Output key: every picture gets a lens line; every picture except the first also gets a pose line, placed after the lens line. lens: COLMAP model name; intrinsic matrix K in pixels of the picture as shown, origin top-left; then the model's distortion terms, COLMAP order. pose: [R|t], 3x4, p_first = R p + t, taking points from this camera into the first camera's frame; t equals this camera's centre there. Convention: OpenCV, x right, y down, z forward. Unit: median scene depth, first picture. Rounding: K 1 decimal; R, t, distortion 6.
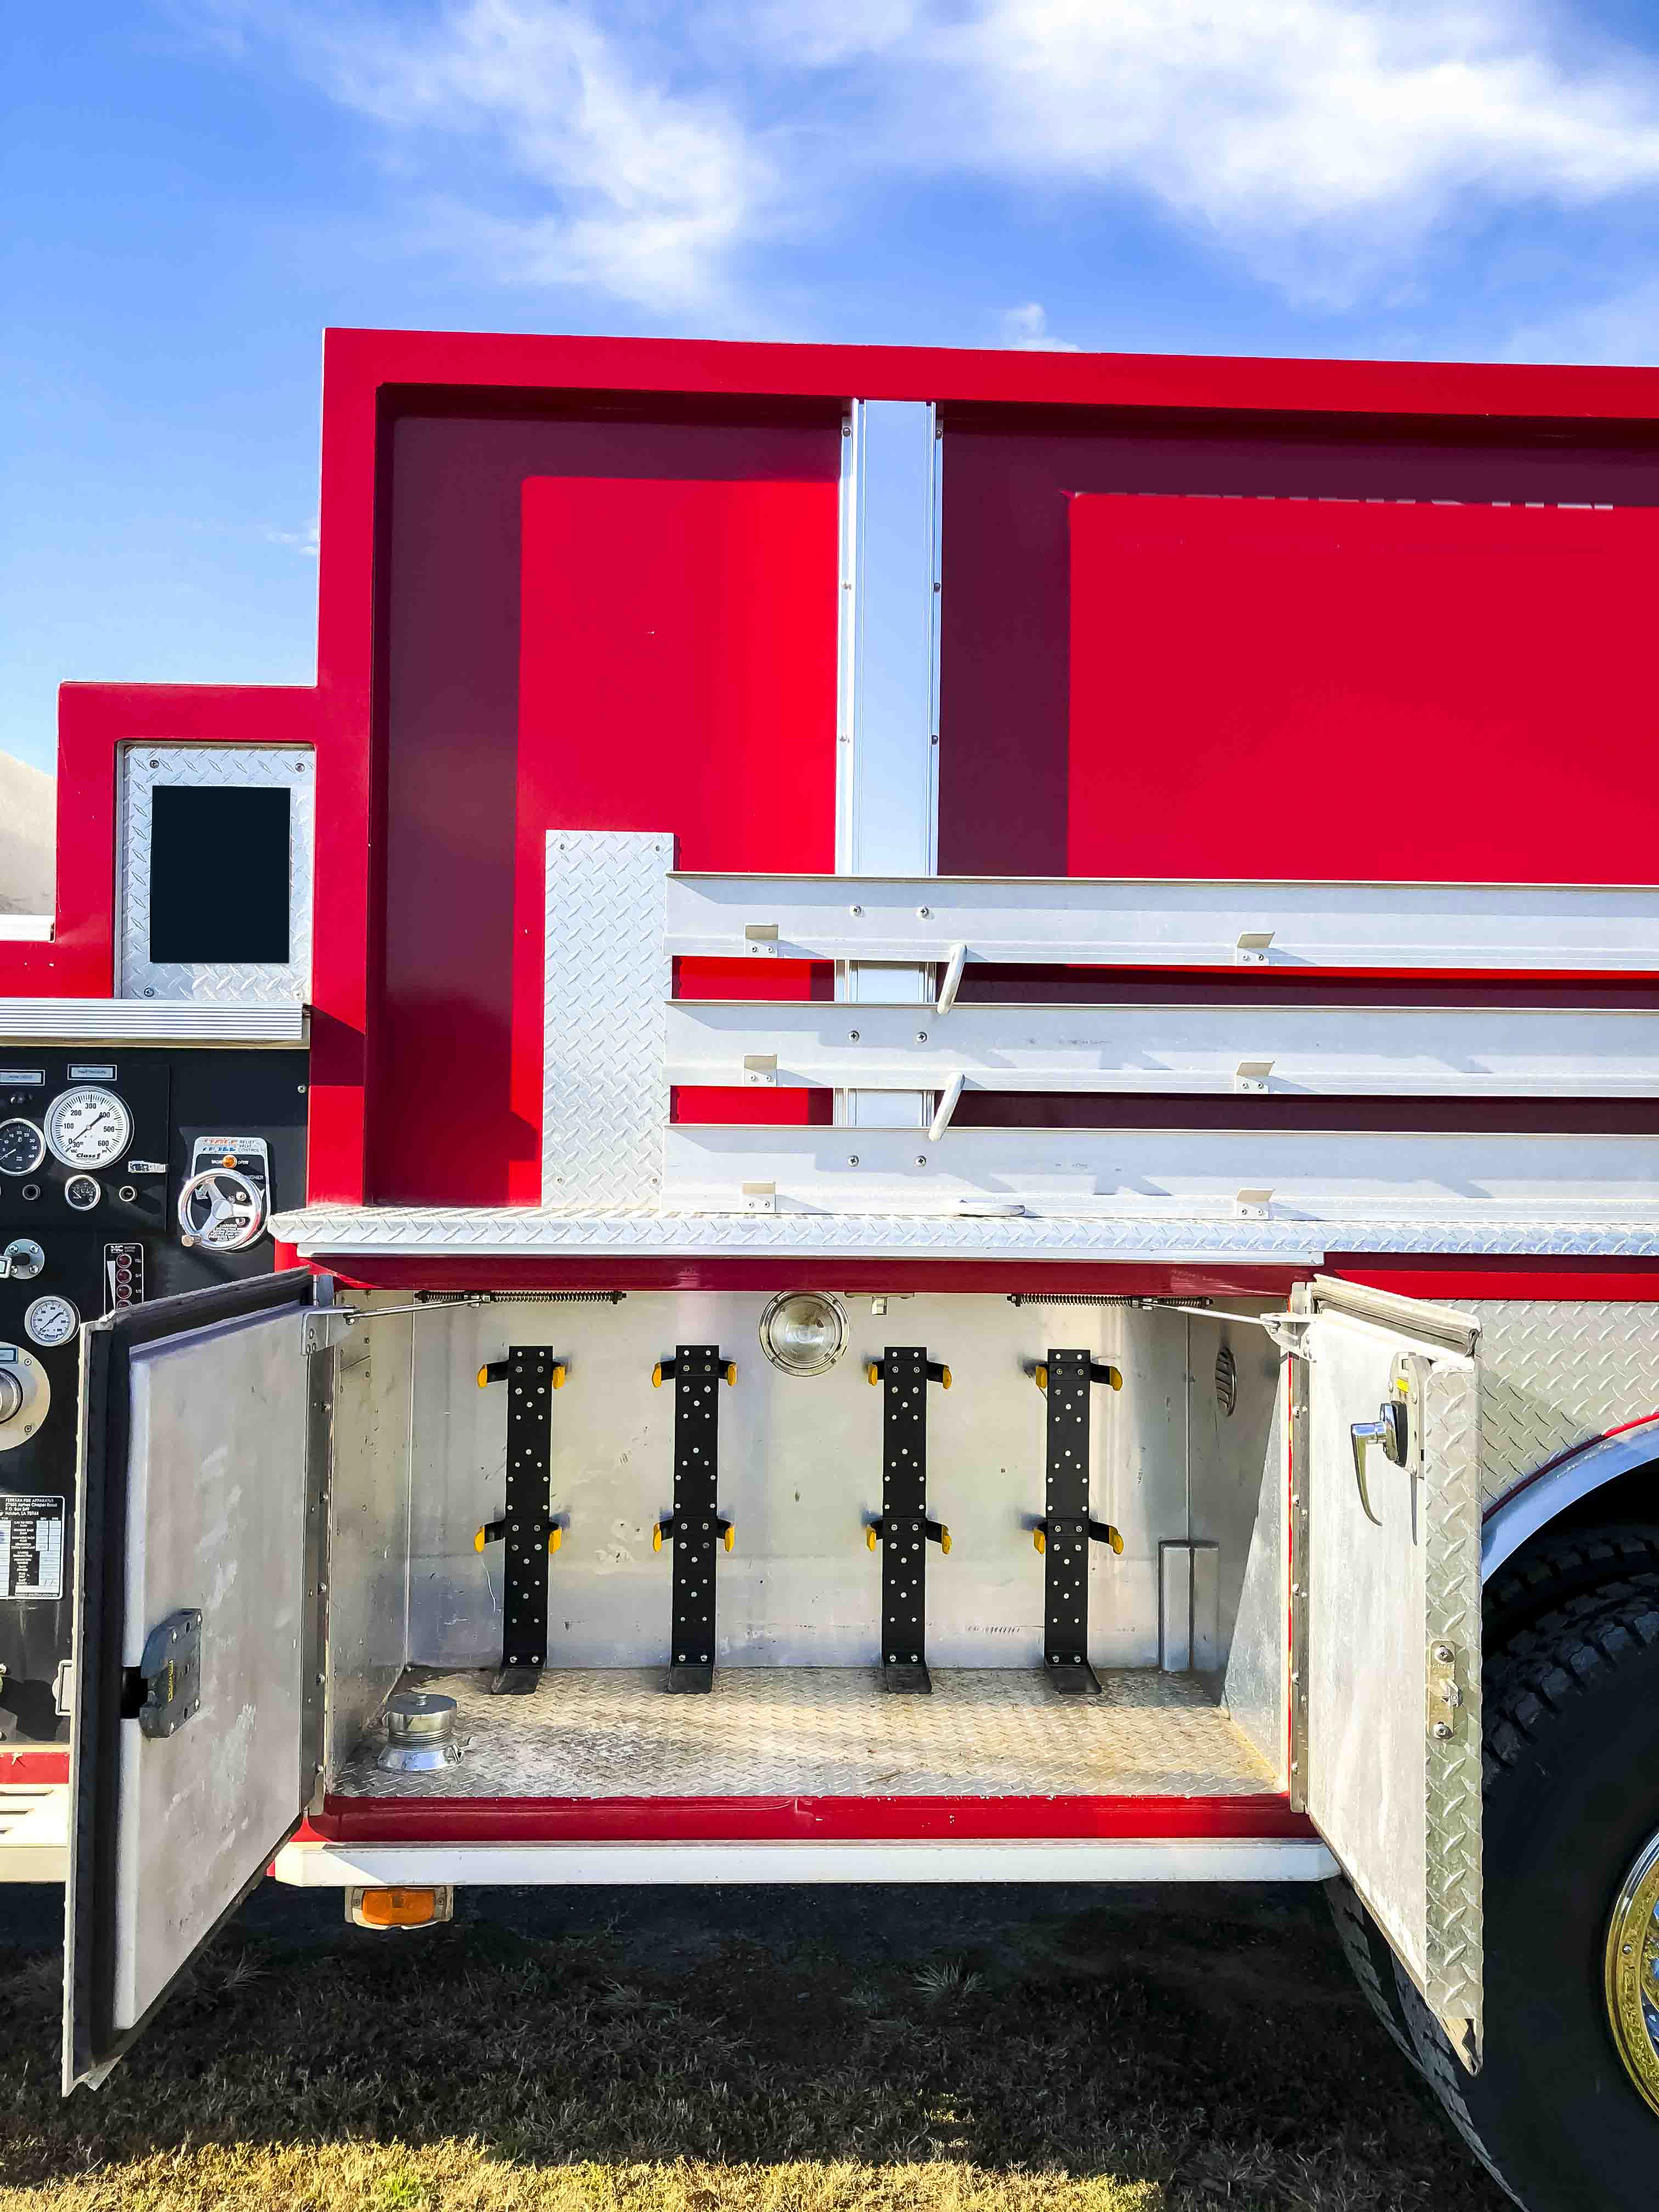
lens RADIAL K [[1797.8, 0, 827.5], [0, 1797.8, 1105.5], [0, 0, 1]] dist [0.004077, -0.004871]
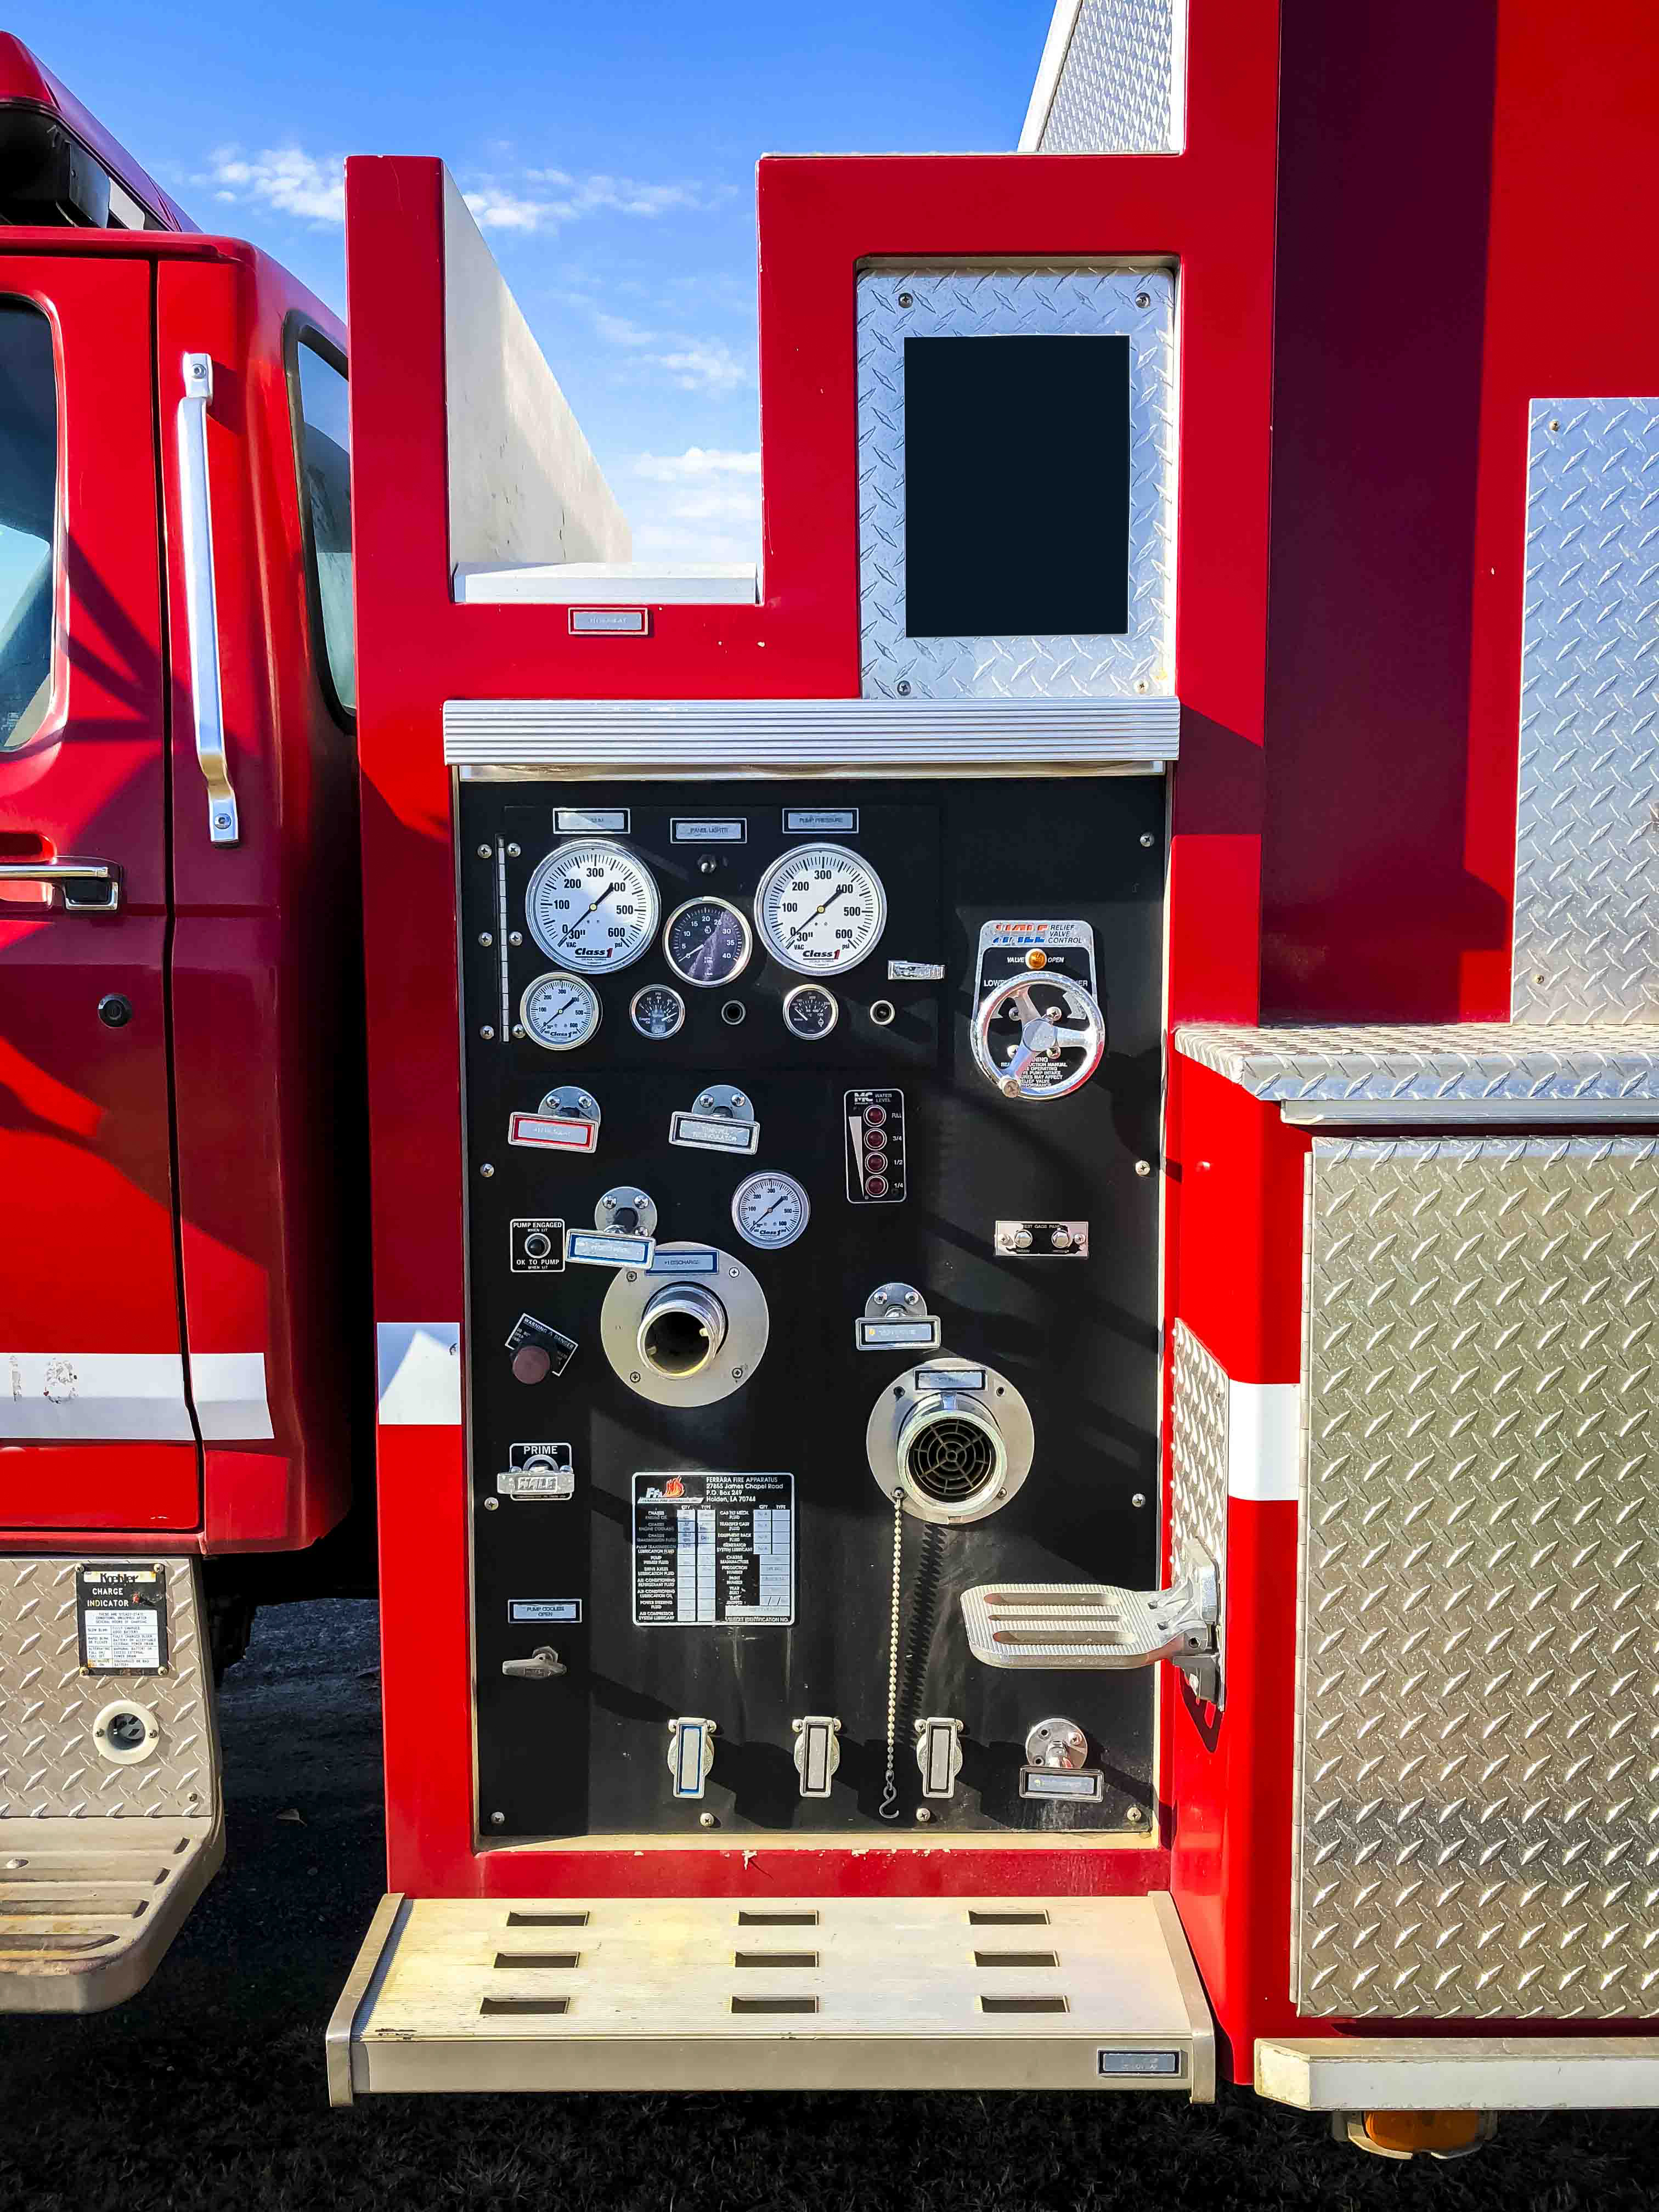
lens RADIAL K [[1906.3, 0, 831.5], [0, 1906.3, 1107.7], [0, 0, 1]] dist [0.055029, -0.092304]
pose [[0.998956, -0.012055, -0.044063, -0.374193], [0.017888, 0.990755, 0.134482, -0.008563], [0.042035, -0.135130, 0.989936, 0.325108]]
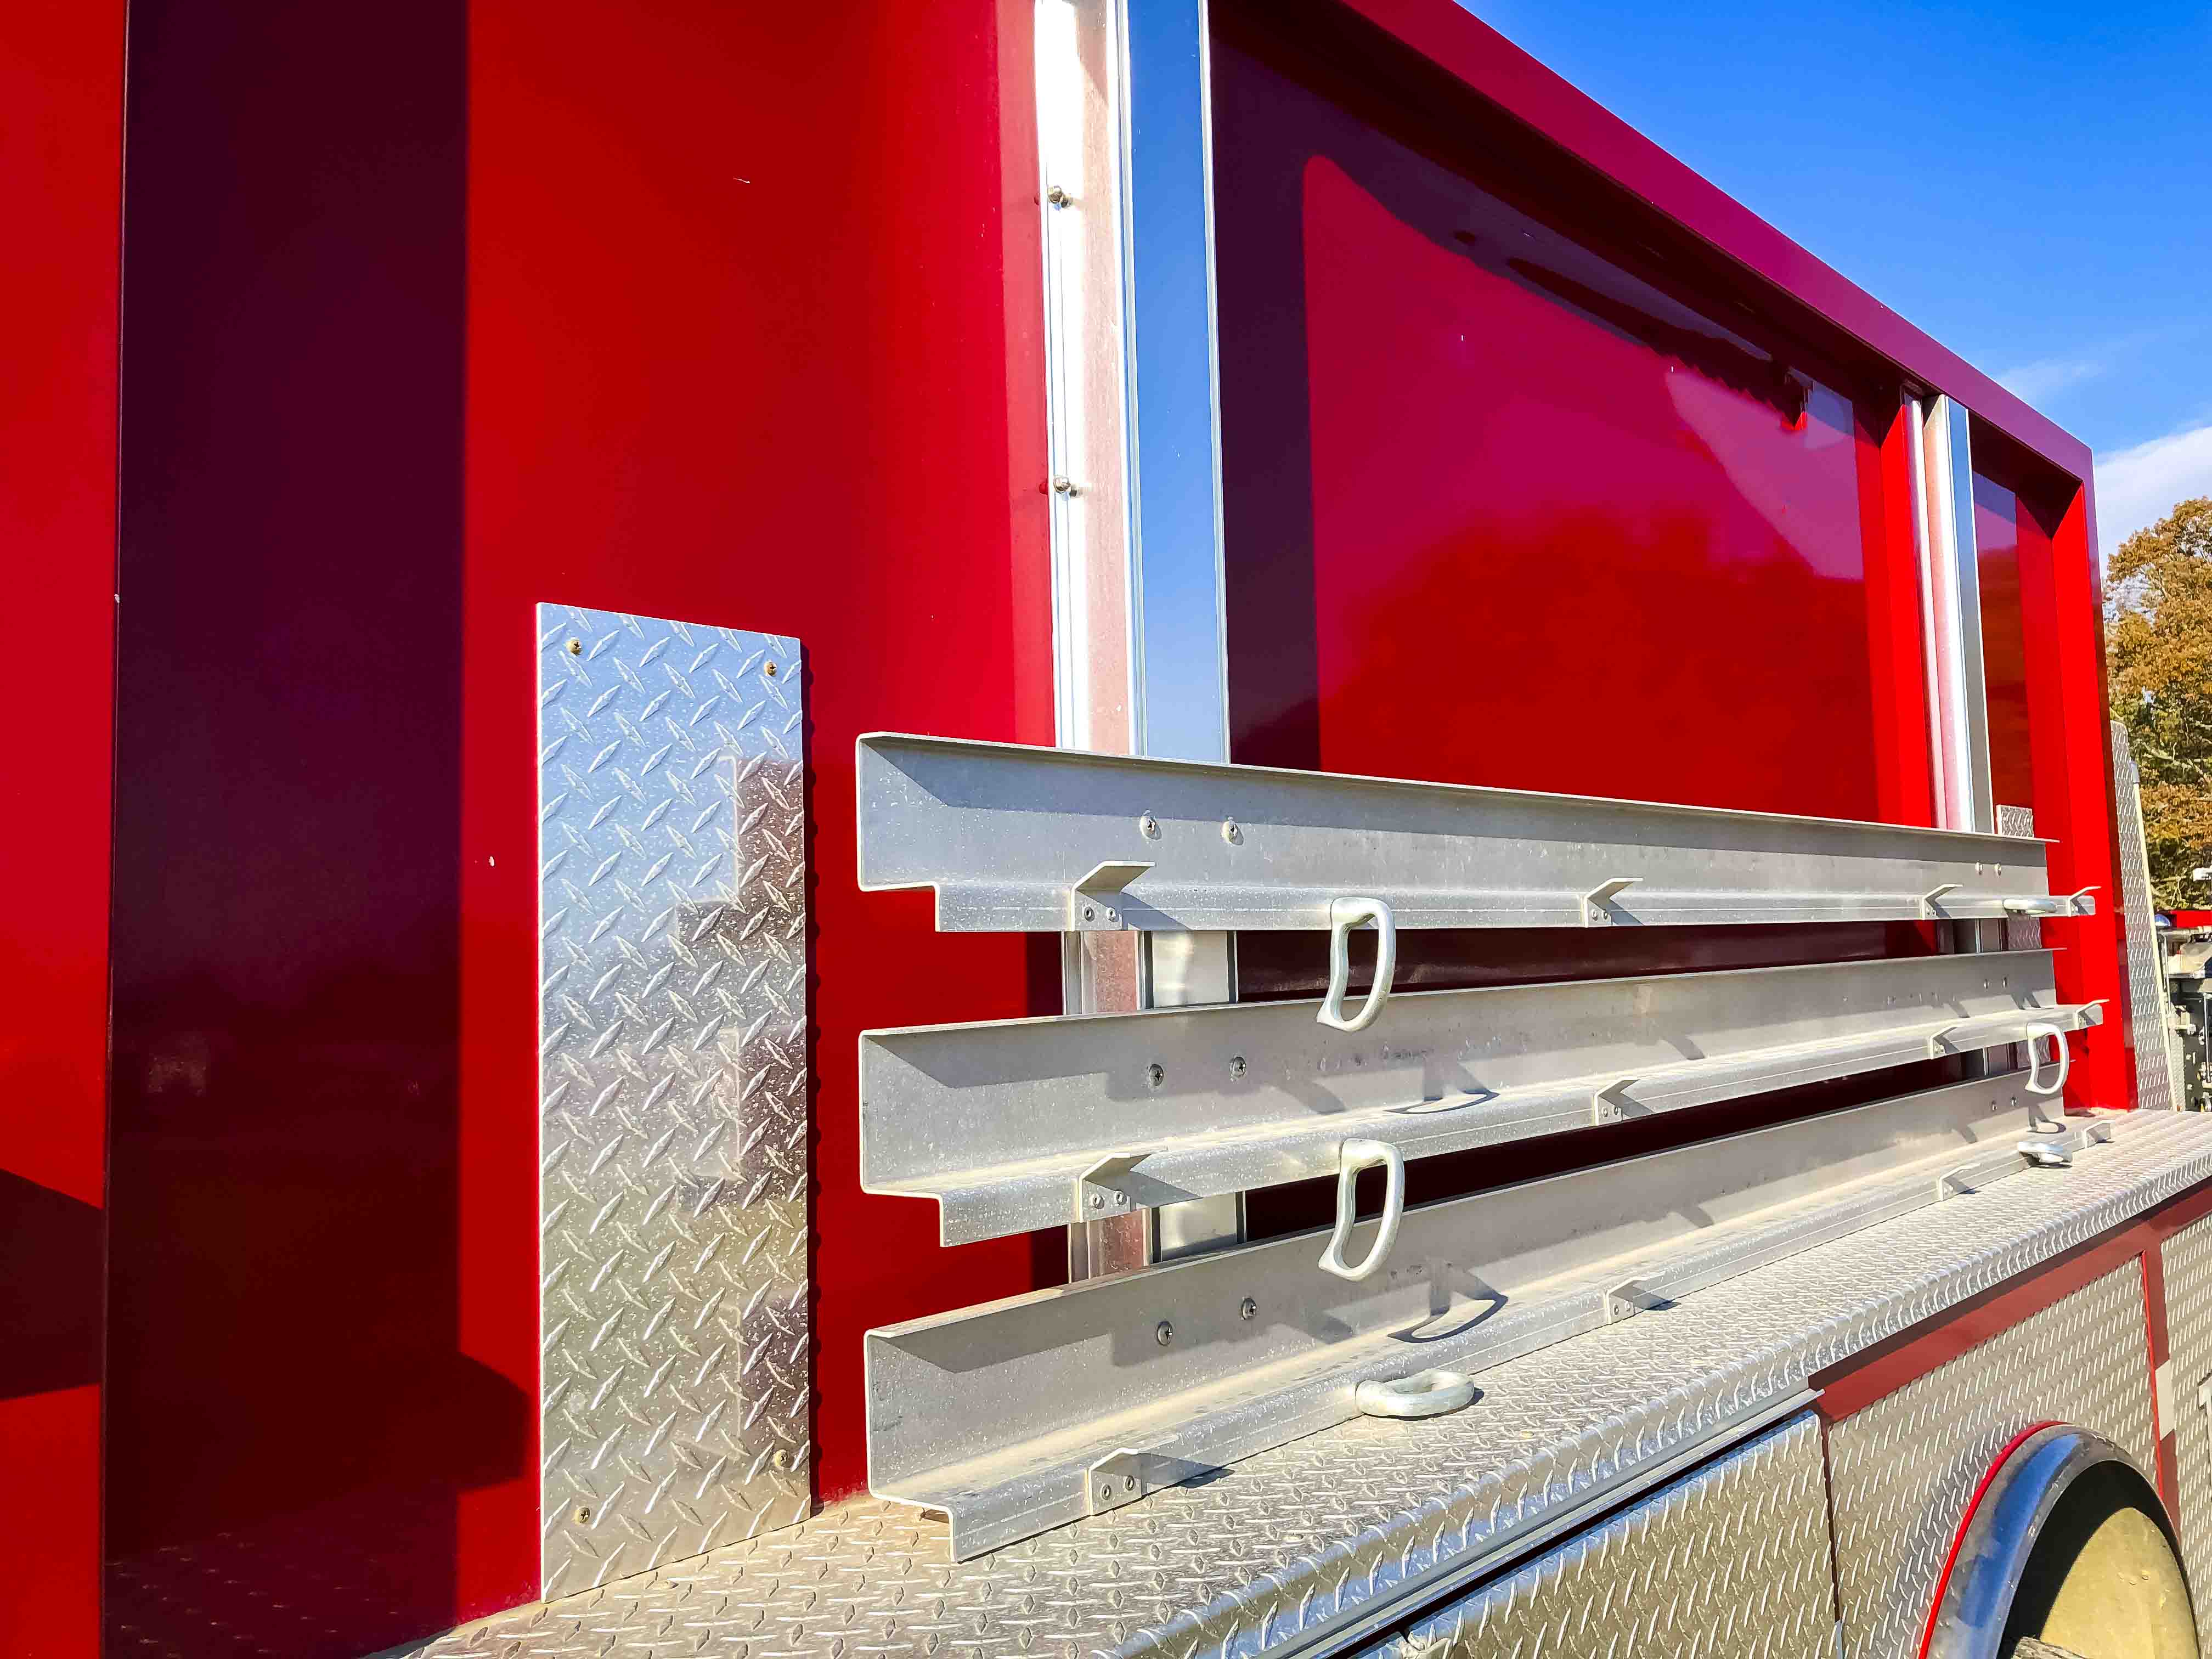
lens RADIAL K [[1797.8, 0, 1110.0], [0, 1797.8, 797.9], [0, 0, 1]] dist [0.004077, -0.004871]
pose [[0.699418, 0.029123, 0.714119, -0.354084], [0.021407, 0.997868, -0.061661, -0.085918], [-0.714392, 0.058414, 0.697303, 0.656842]]
